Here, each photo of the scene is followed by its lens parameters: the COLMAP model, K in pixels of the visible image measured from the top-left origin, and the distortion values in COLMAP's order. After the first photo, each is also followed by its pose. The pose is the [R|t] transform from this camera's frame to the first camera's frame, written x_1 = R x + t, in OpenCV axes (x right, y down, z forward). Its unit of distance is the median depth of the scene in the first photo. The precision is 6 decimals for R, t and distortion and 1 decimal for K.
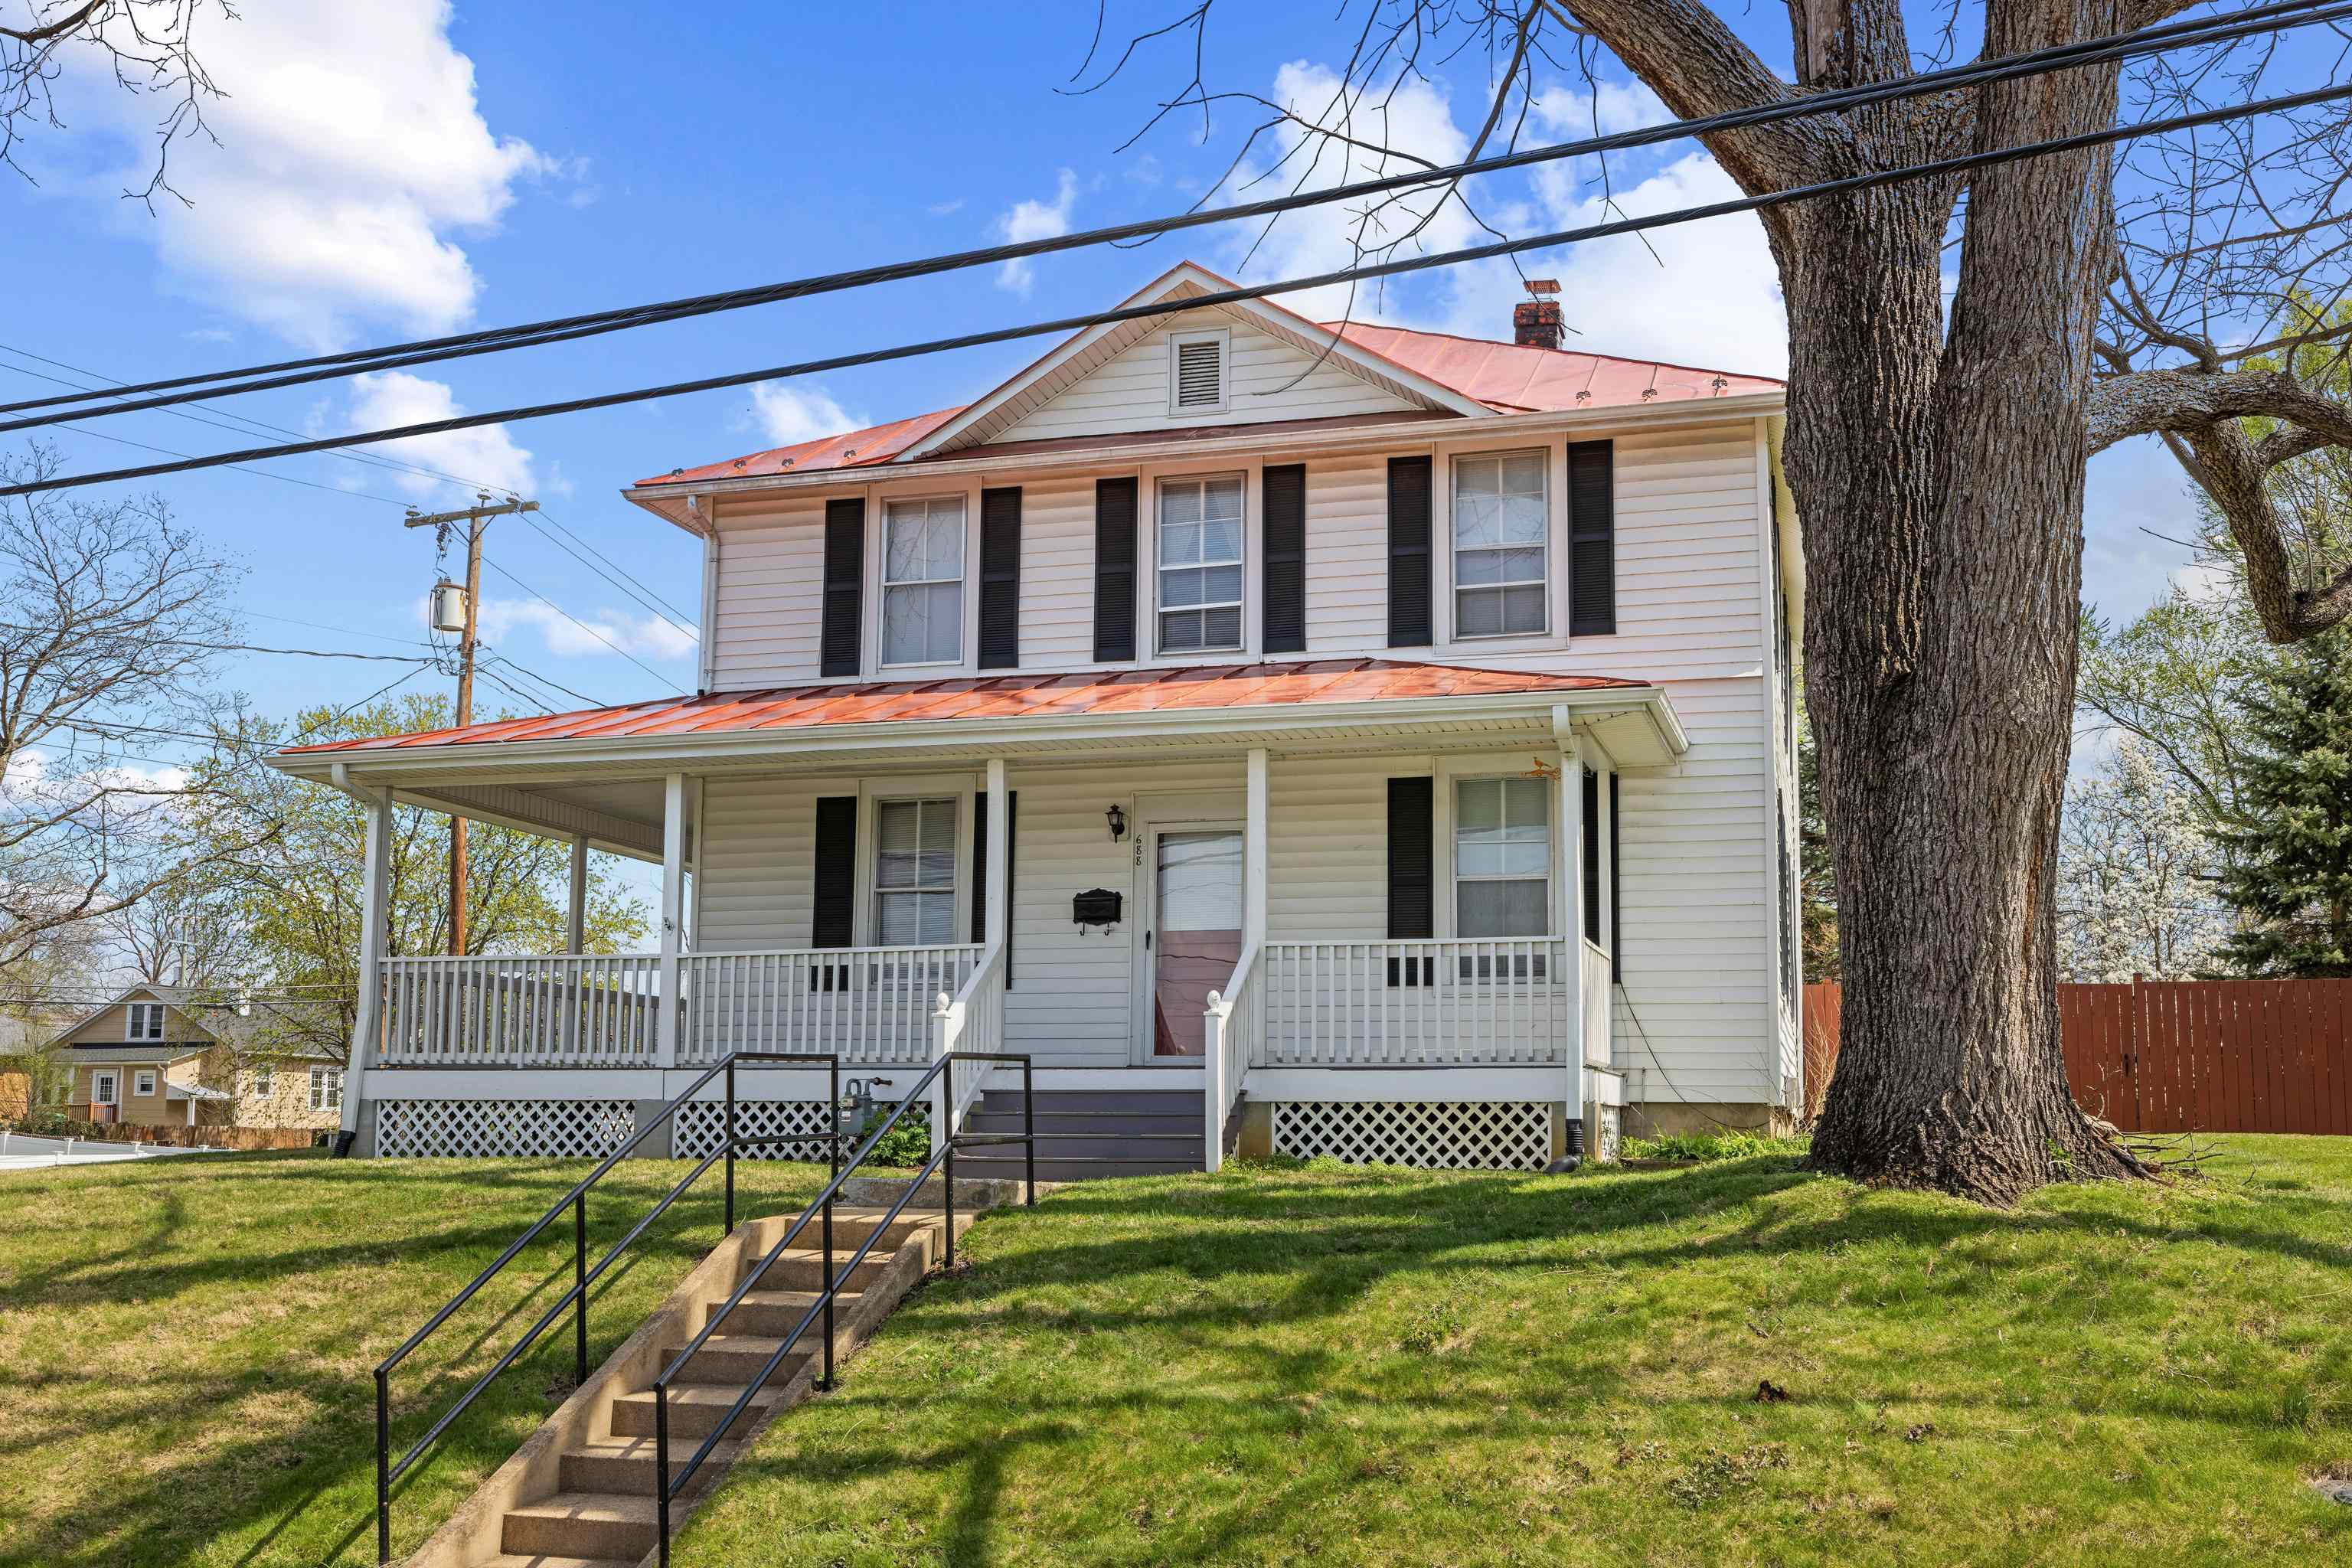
lens RADIAL K [[2209.2, 0, 1225.5], [0, 2209.2, 894.5], [0, 0, 1]] dist [0.001391, 0.000321]
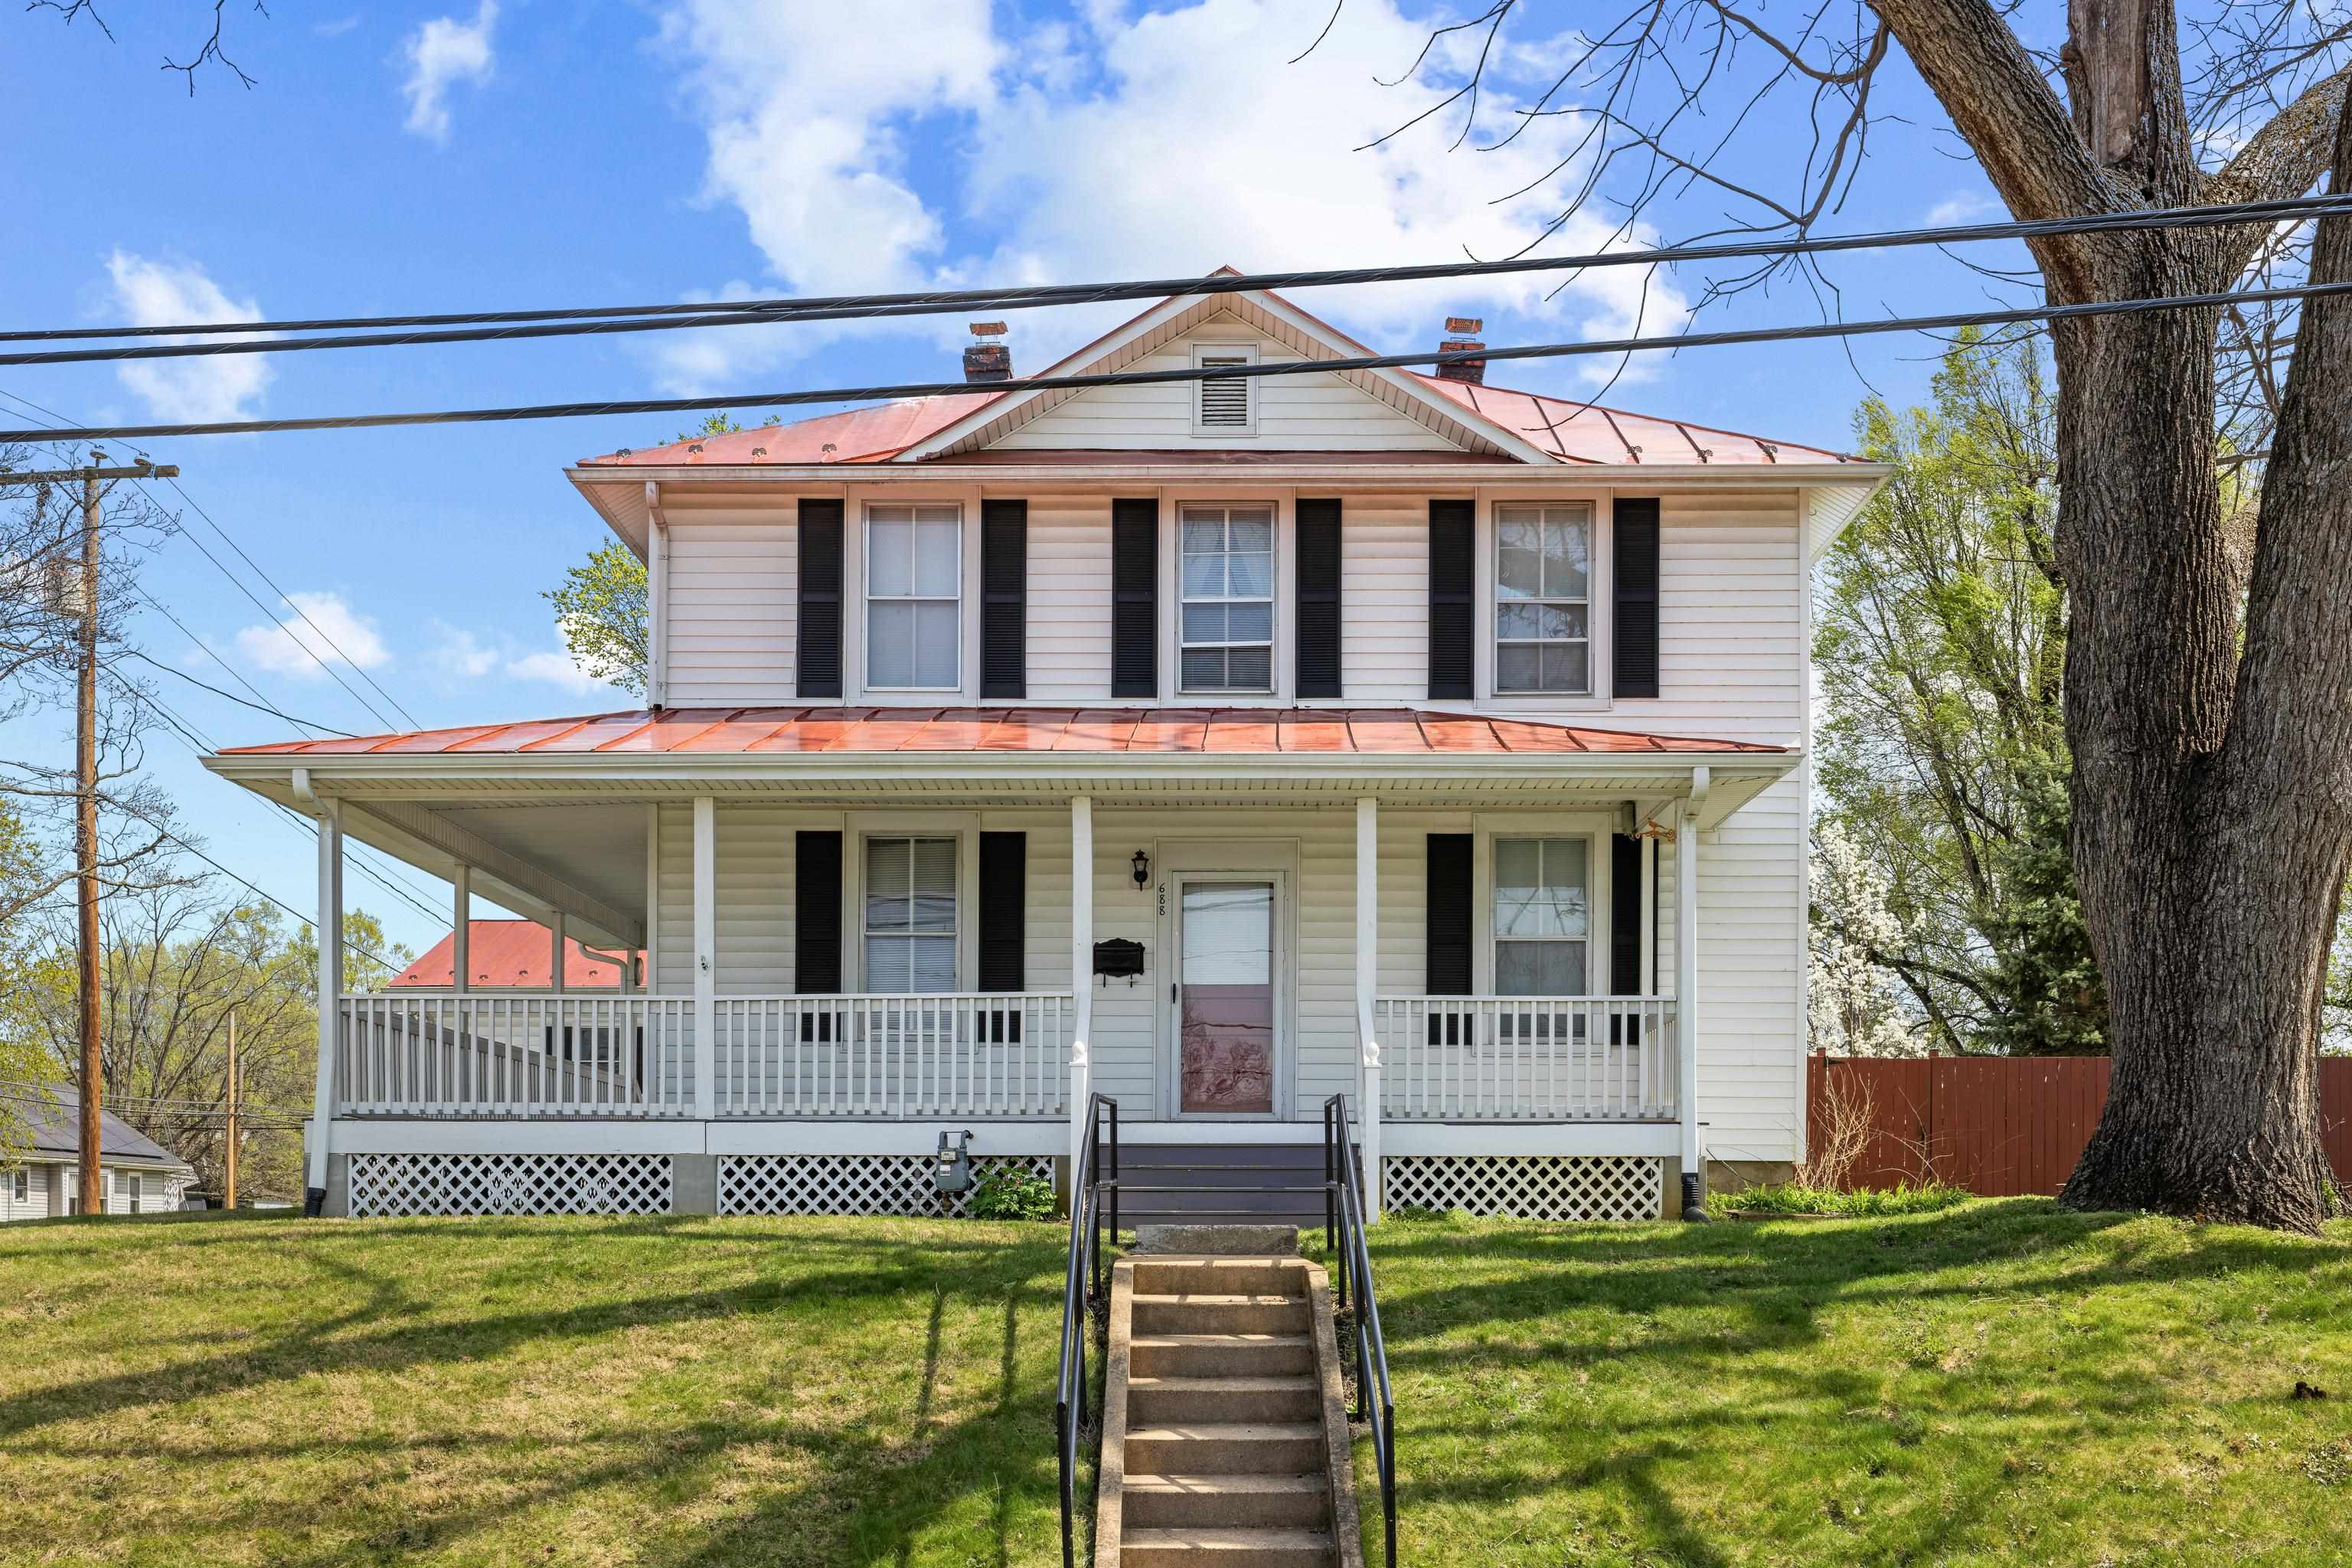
lens RADIAL K [[2330.0, 0, 1180.4], [0, 2330.0, 1249.4], [0, 0, 1]] dist [-0.007734, 0.005520]
pose [[0.965956, -0.005987, 0.258638, -0.298042], [-0.024793, 0.992988, 0.115585, 0.014077], [-0.257517, -0.118063, 0.959034, 0.007267]]
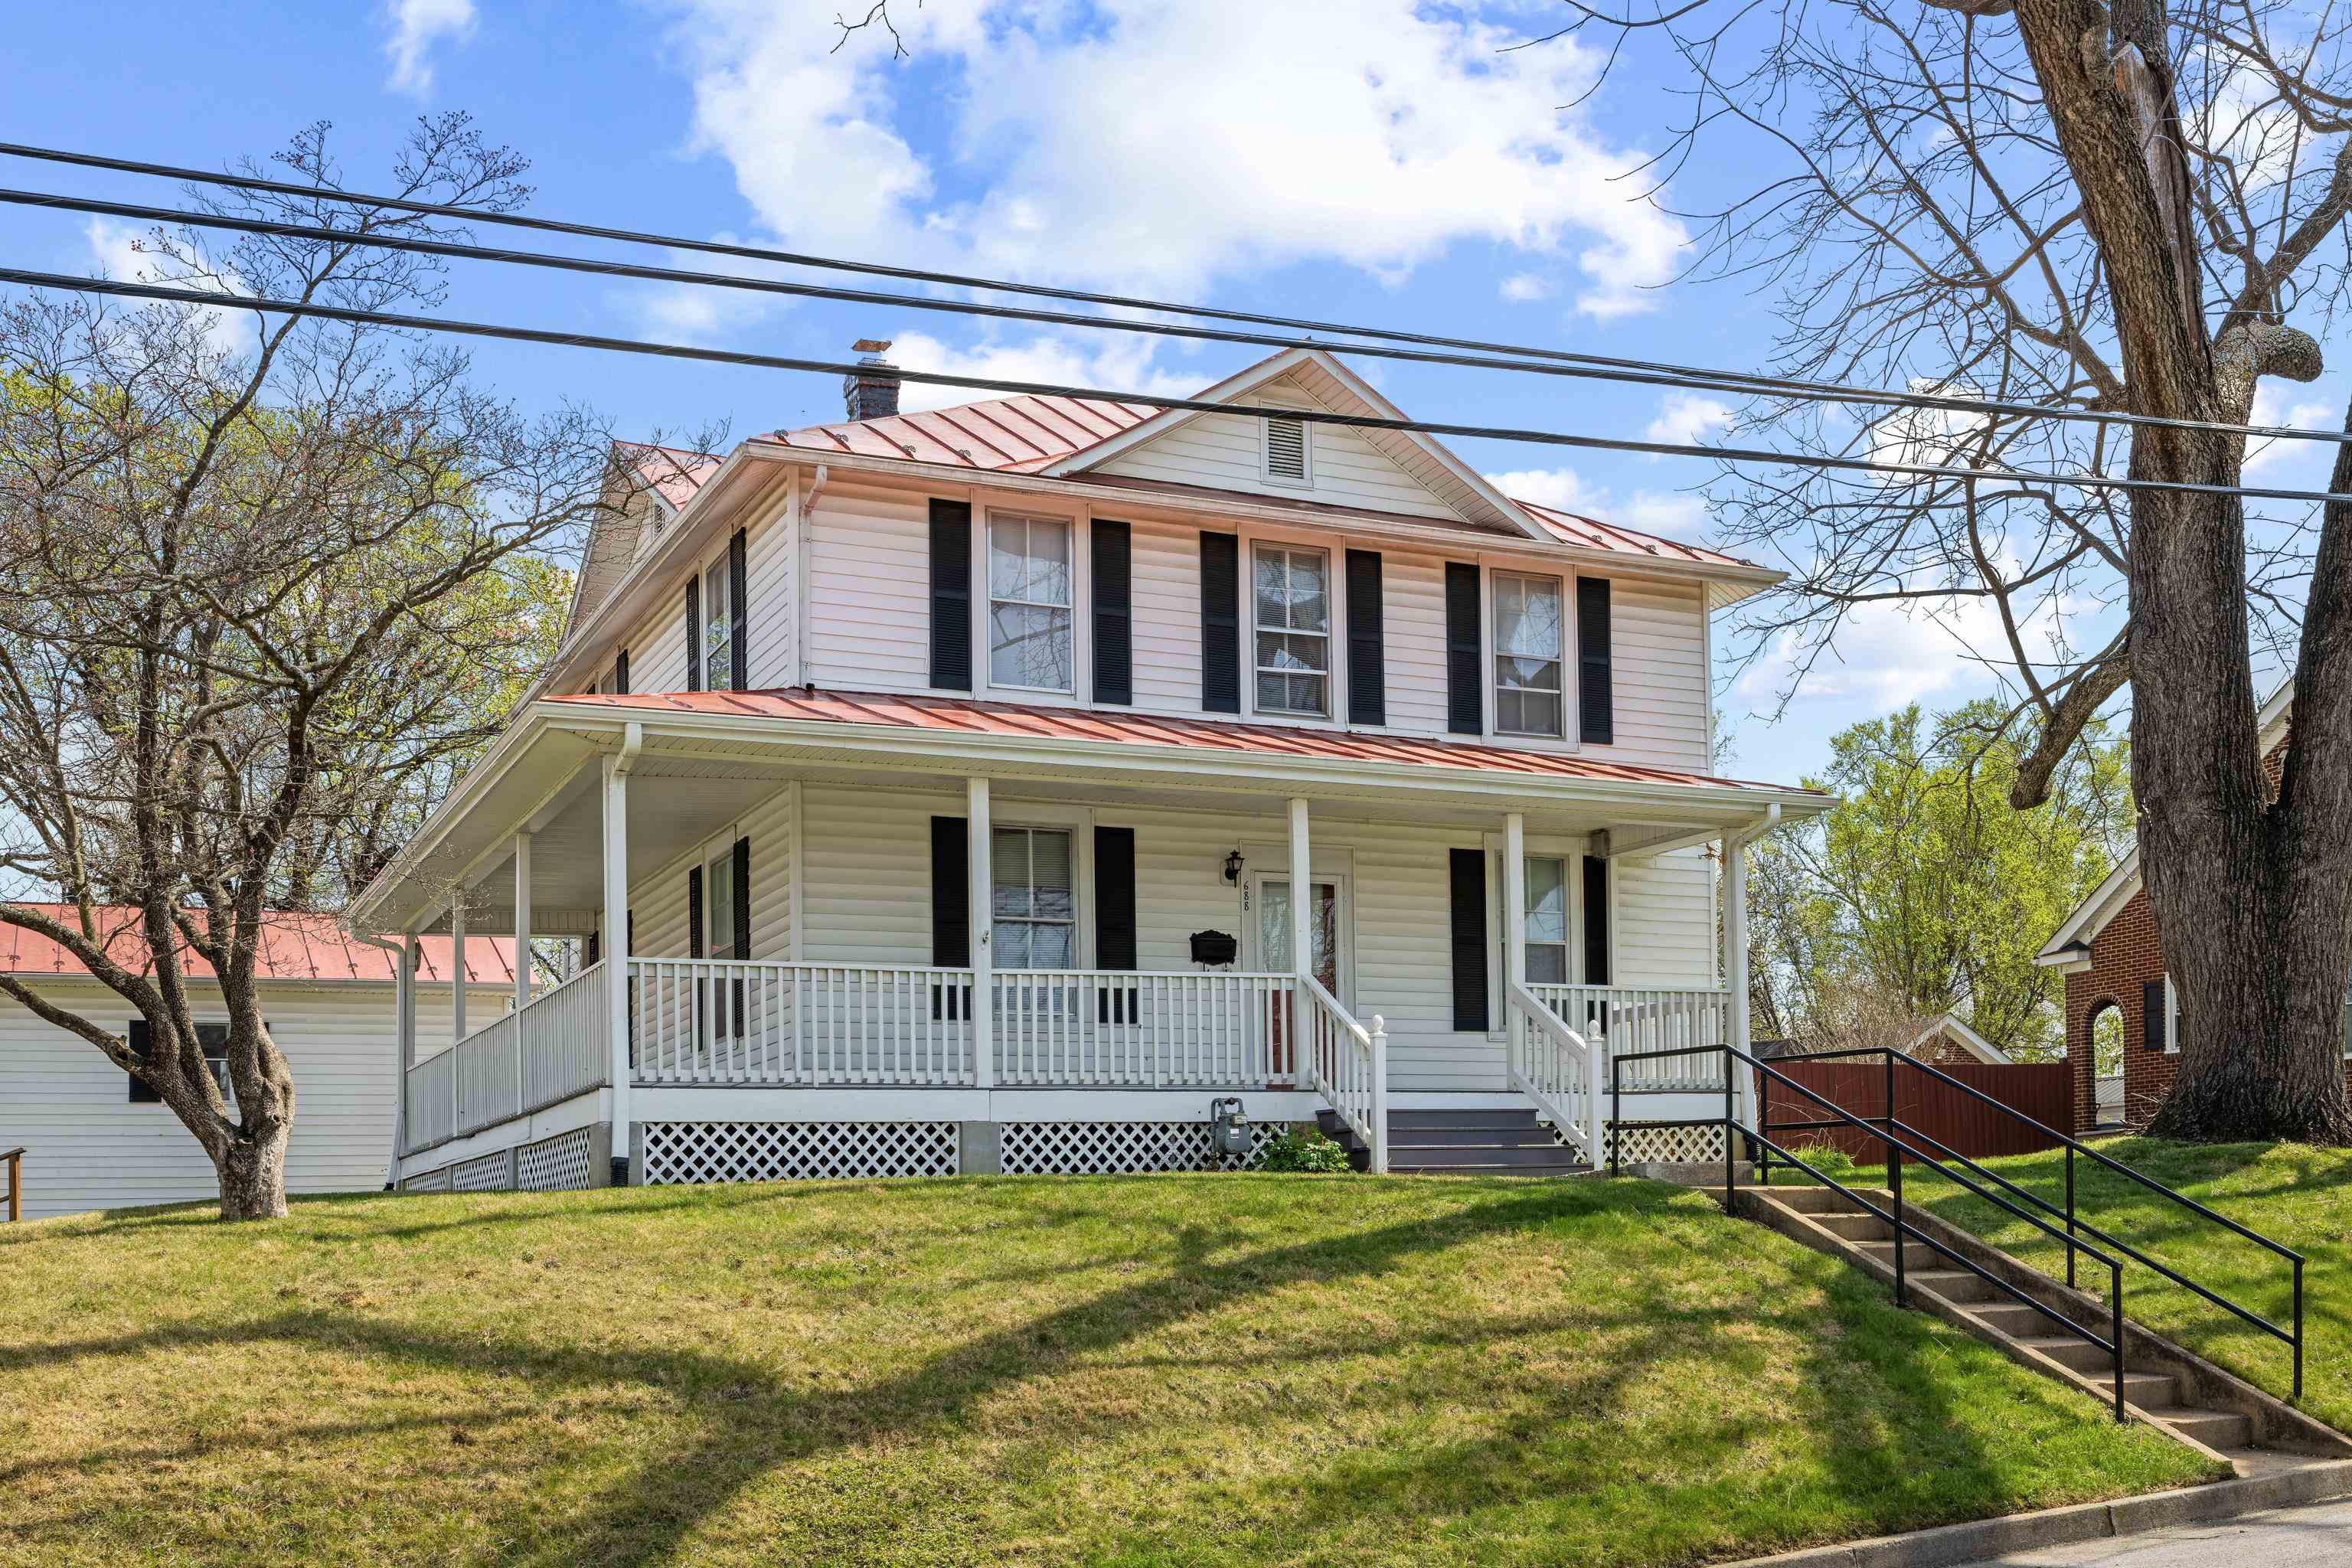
lens RADIAL K [[2330.0, 0, 1180.4], [0, 2330.0, 1249.4], [0, 0, 1]] dist [-0.007734, 0.005520]
pose [[0.749911, -0.026874, 0.660993, -0.818019], [-0.037430, 0.995850, 0.082953, 0.057974], [-0.660479, -0.086948, 0.745793, 0.173548]]
